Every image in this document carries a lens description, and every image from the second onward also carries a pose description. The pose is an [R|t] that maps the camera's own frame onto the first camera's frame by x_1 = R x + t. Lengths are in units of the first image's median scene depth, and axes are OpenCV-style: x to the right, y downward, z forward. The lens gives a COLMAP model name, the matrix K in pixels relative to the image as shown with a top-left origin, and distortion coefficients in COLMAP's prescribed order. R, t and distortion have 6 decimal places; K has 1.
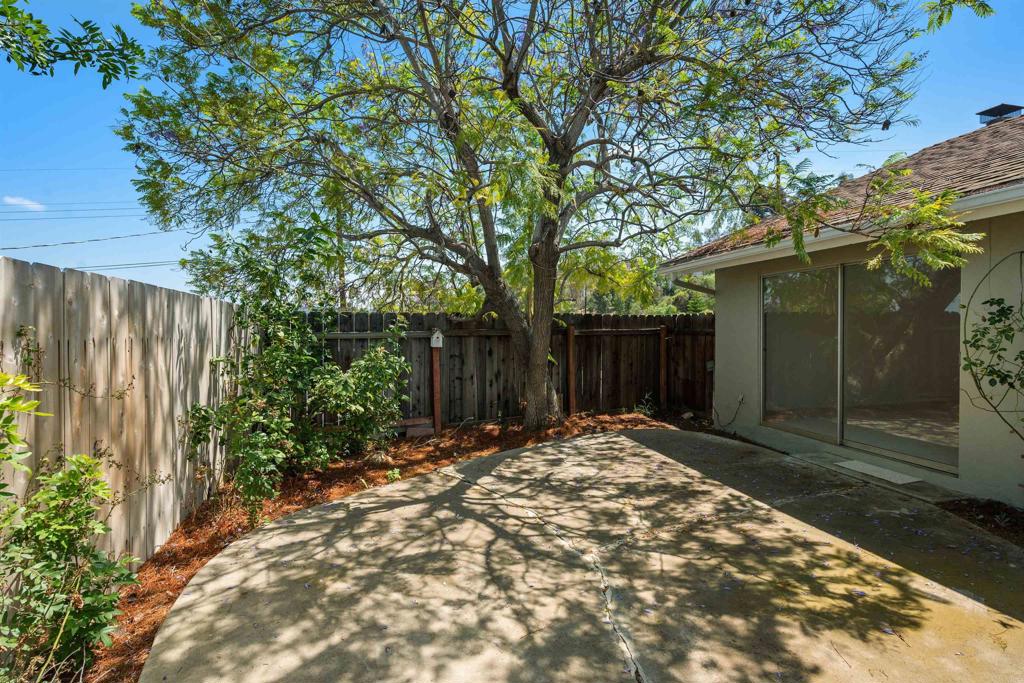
lens RADIAL K [[502.0, 0, 518.0], [0, 502.0, 339.9], [0, 0, 1]] dist [0.001384, -0.001102]
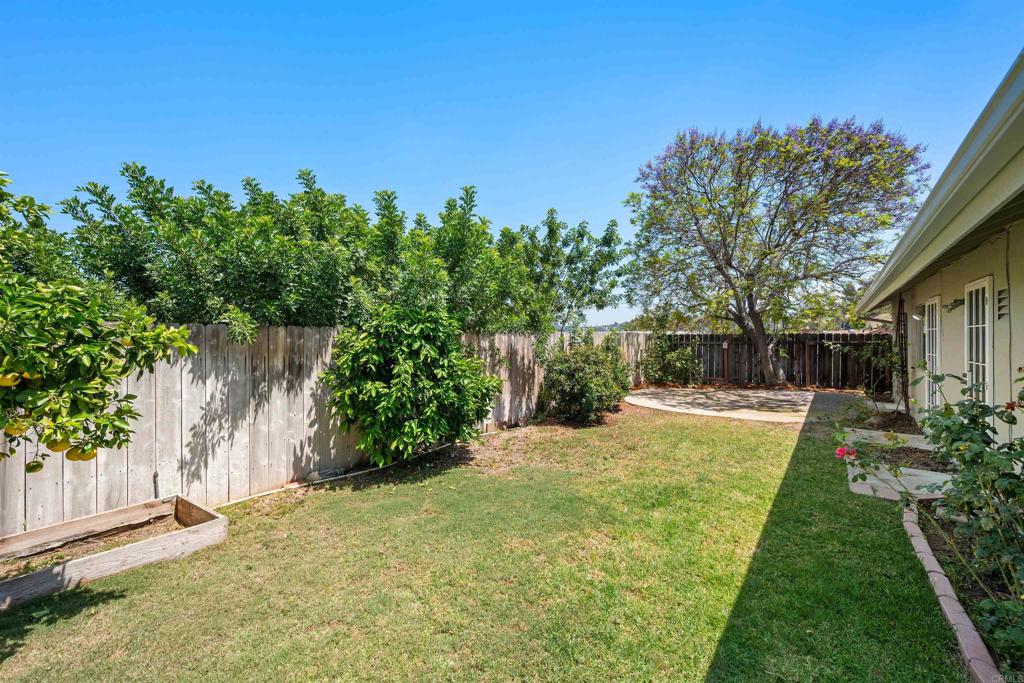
lens RADIAL K [[409.6, 0, 510.7], [0, 409.6, 335.4], [0, 0, 1]] dist [0.004009, -0.000118]
pose [[0.637198, 0.001235, -0.770699, 0.693375], [-0.018692, 0.999729, -0.013851, -0.001322], [0.770474, 0.023232, 0.637048, -1.047353]]
